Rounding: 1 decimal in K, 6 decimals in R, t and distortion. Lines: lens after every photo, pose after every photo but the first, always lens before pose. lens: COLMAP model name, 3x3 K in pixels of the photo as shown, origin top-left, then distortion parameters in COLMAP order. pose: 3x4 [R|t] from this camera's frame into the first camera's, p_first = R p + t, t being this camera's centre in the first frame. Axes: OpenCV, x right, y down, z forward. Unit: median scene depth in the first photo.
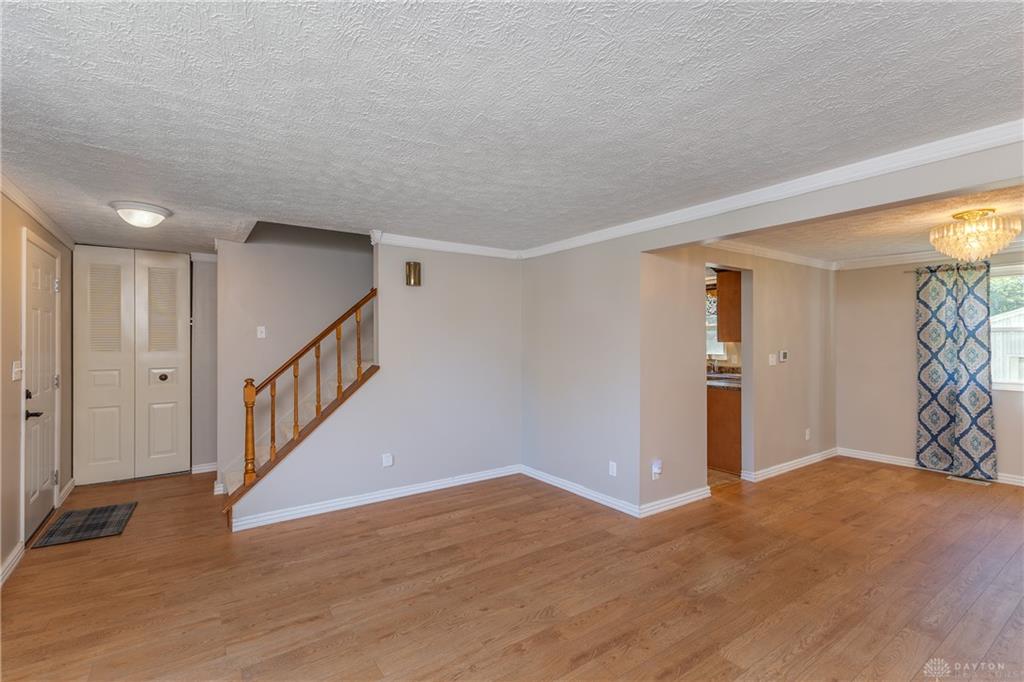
lens RADIAL K [[457.0, 0, 480.9], [0, 457.0, 335.9], [0, 0, 1]] dist [0.001569, -0.004151]
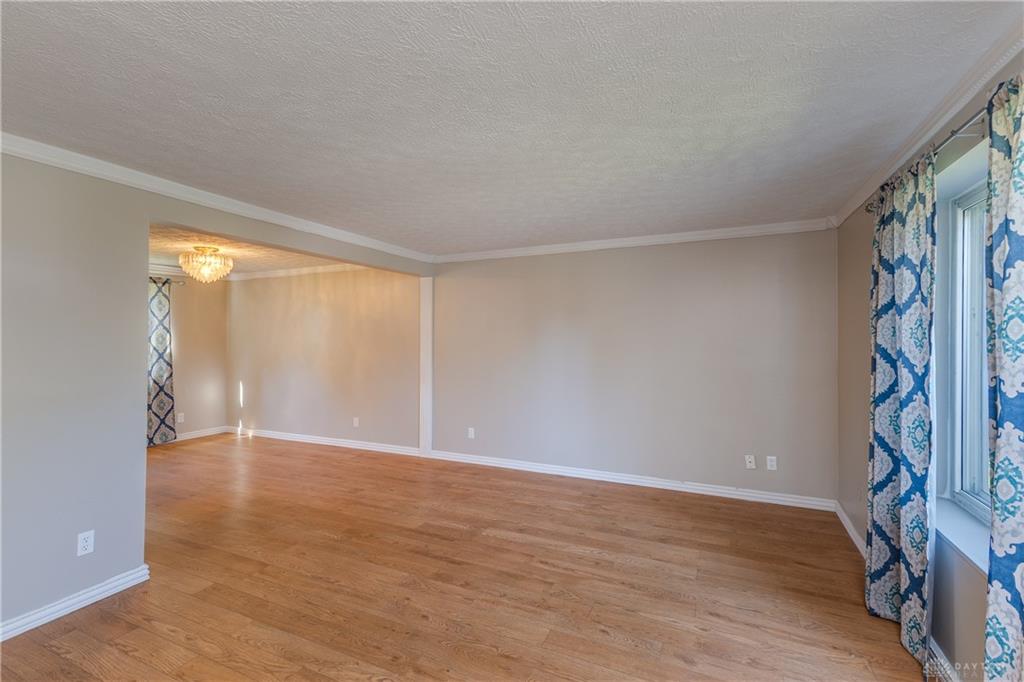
lens RADIAL K [[457.0, 0, 507.6], [0, 457.0, 337.8], [0, 0, 1]] dist [0.001569, -0.004151]
pose [[-0.527988, -0.002924, 0.849247, -0.473247], [-0.004973, 0.999988, 0.000351, 0.001132], [-0.849238, -0.004038, -0.527996, 0.710439]]
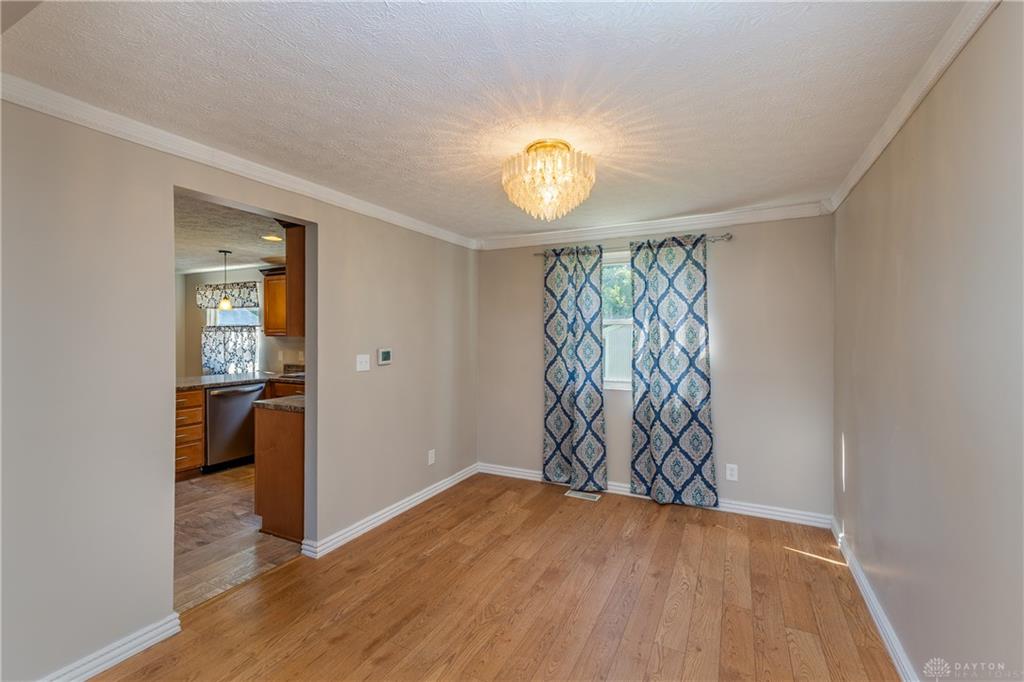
lens RADIAL K [[457.0, 0, 502.8], [0, 457.0, 332.9], [0, 0, 1]] dist [0.001569, -0.004151]
pose [[0.863827, 0.001034, 0.503788, 0.499211], [-0.003214, 0.999989, 0.003458, 0.004586], [-0.503779, -0.004606, 0.863821, 0.323275]]
